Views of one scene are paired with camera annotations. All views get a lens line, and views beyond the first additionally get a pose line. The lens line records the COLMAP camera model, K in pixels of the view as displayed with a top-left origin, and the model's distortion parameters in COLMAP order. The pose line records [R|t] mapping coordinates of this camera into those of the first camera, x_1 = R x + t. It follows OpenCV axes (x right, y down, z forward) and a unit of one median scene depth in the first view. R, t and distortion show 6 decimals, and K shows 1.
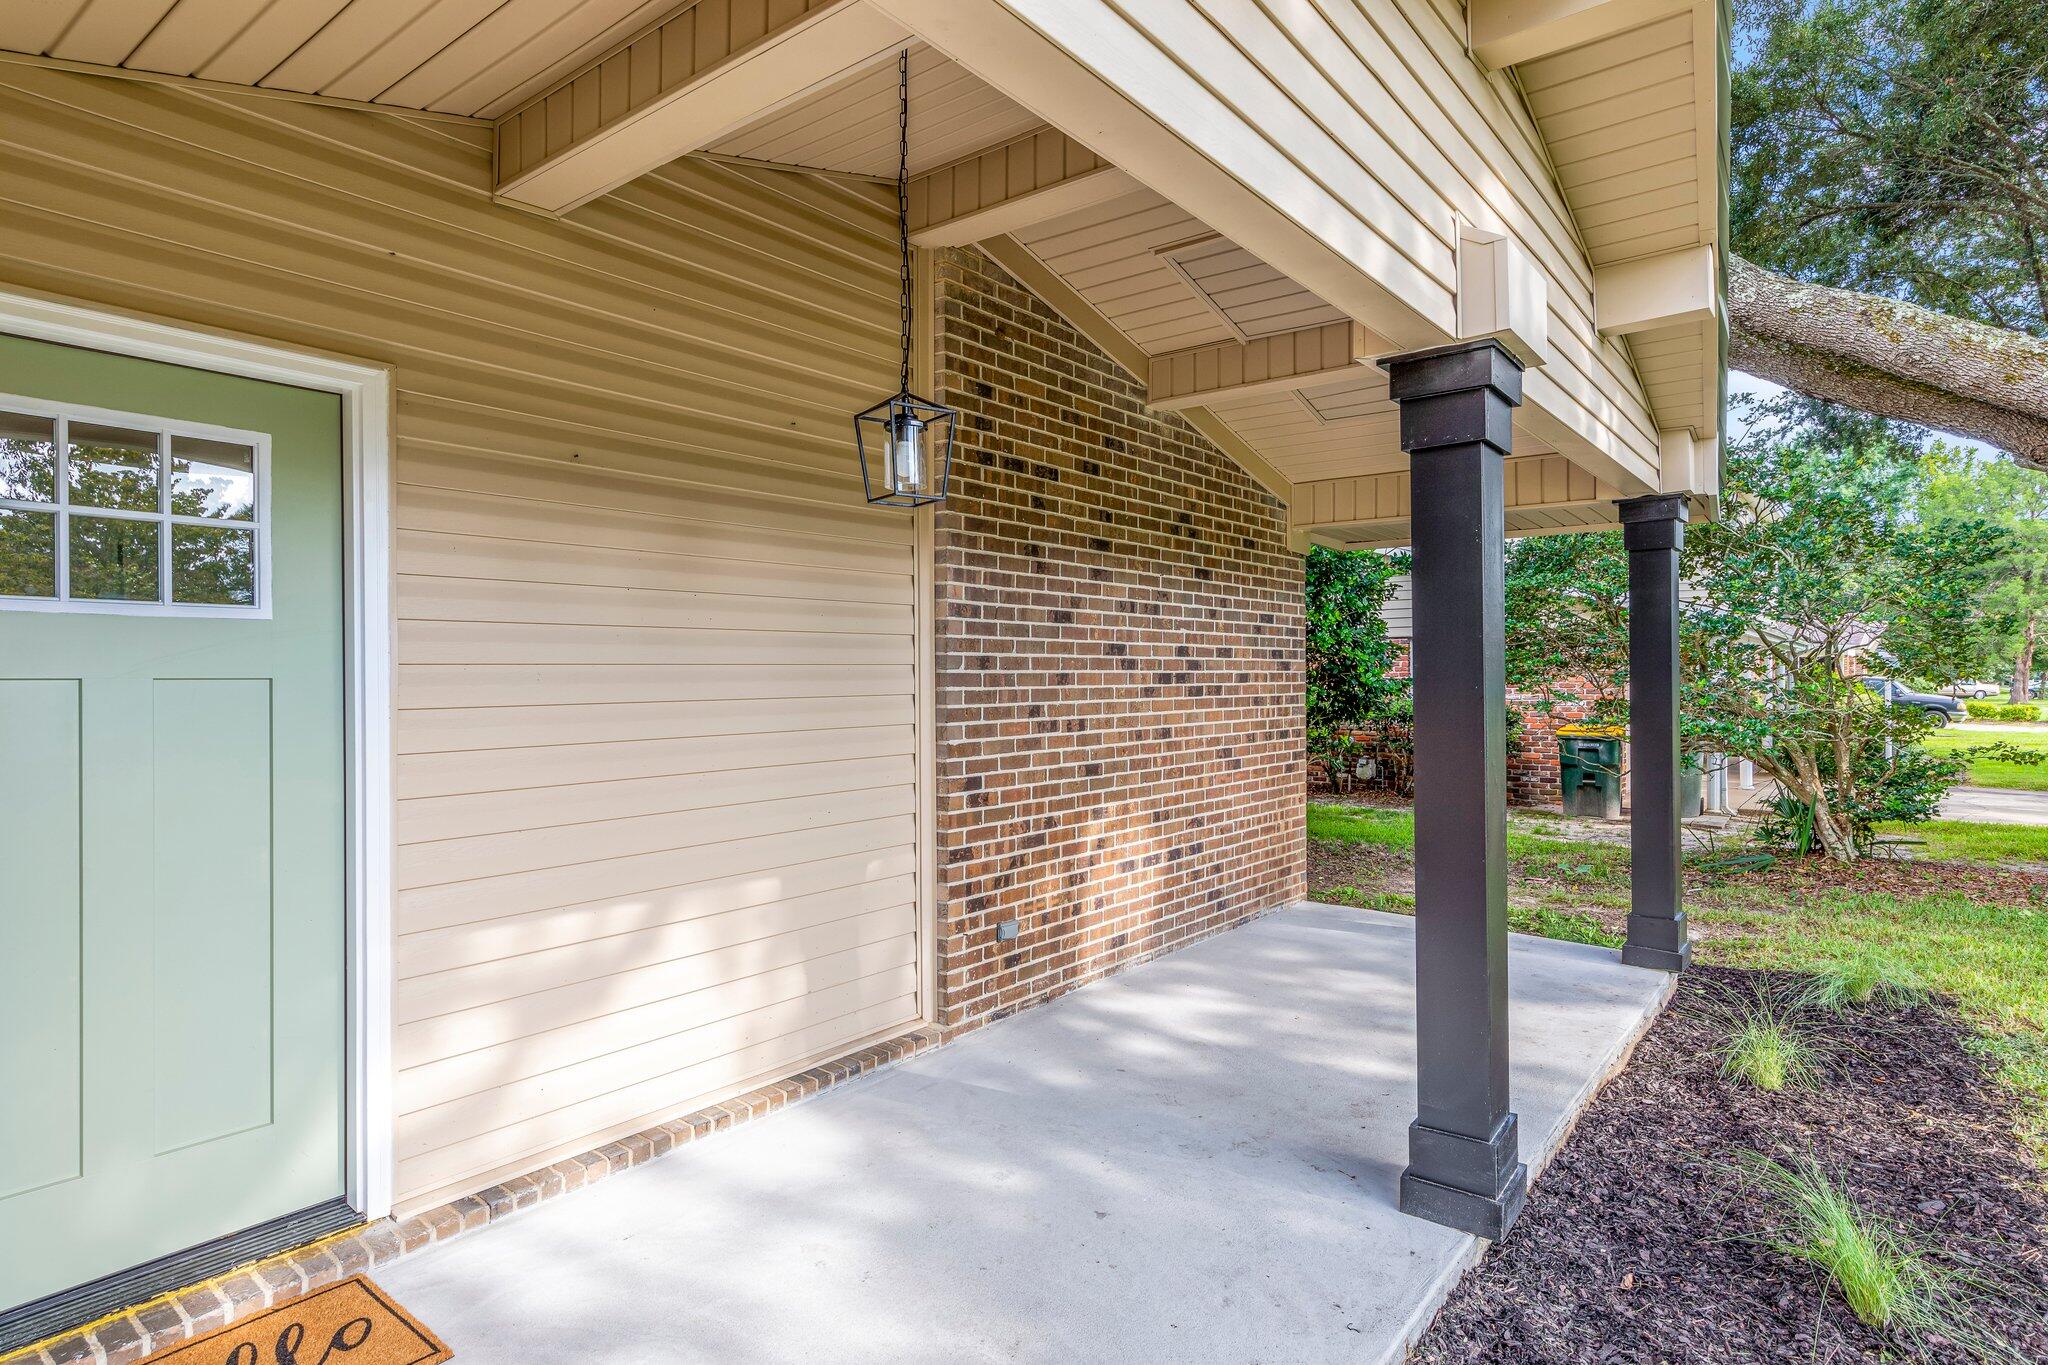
lens RADIAL K [[1116.3, 0, 1028.4], [0, 1116.3, 678.7], [0, 0, 1]] dist [0.004469, 0.001679]
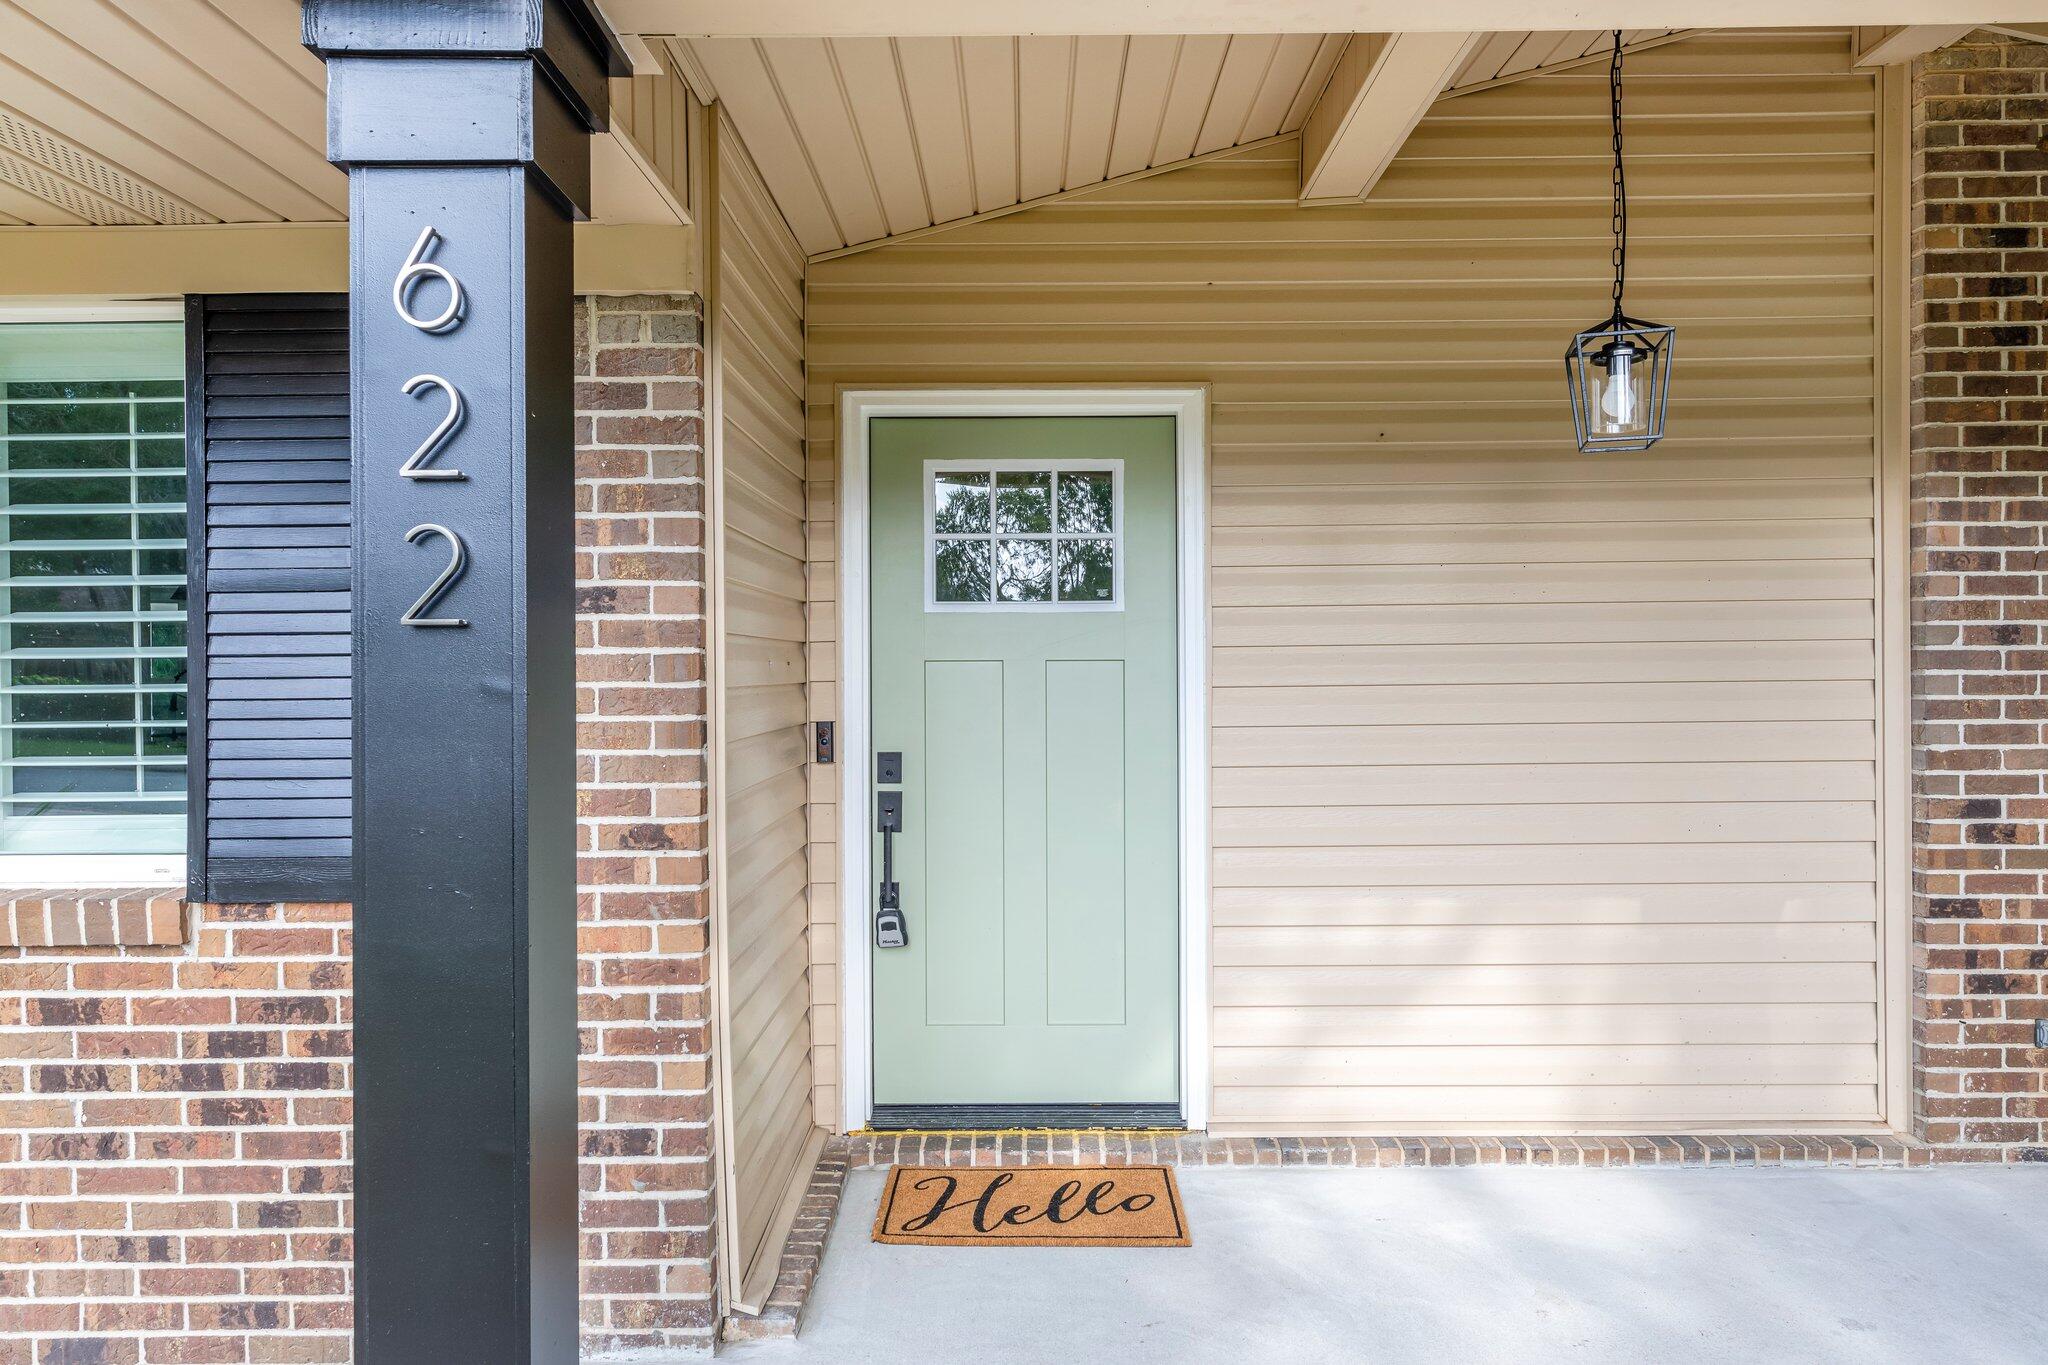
lens RADIAL K [[1365.6, 0, 1020.3], [0, 1365.6, 677.3], [0, 0, 1]] dist [0.000600, 0.000725]
pose [[0.601344, 0.004978, -0.798974, 0.313932], [0.001640, 0.999971, 0.007465, 0.005299], [0.798988, -0.005799, 0.601319, 0.011965]]
